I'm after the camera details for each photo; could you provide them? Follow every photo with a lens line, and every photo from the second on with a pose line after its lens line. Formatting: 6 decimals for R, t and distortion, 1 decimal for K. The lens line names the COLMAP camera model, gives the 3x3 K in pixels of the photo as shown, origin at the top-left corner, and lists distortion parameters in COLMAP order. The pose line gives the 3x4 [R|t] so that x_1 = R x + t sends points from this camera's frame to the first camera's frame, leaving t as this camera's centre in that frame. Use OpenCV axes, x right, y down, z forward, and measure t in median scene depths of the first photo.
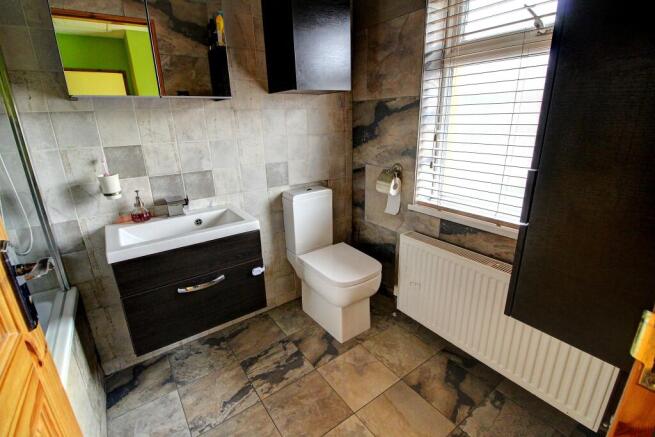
lens RADIAL K [[308.3, 0, 327.5], [0, 308.3, 218.5], [0, 0, 1]] dist [-0.002928, -0.000852]
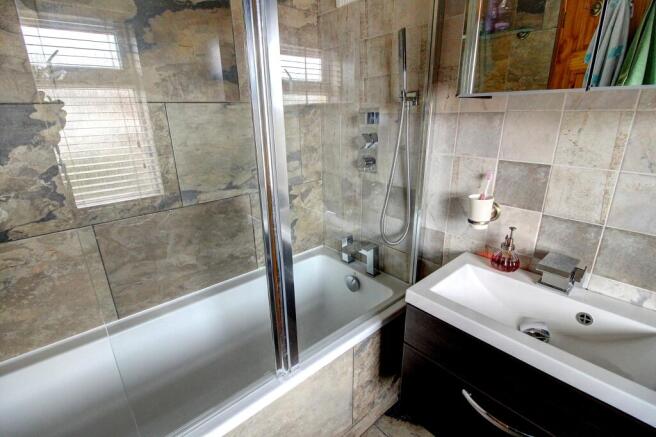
lens RADIAL K [[314.0, 0, 328.0], [0, 314.0, 218.5], [0, 0, 1]] dist [-0.000325, -0.000023]
pose [[0.092962, 0.348223, -0.932791, -0.008804], [-0.293772, 0.904734, 0.308472, -0.204832], [0.951344, 0.245352, 0.186404, 0.472126]]
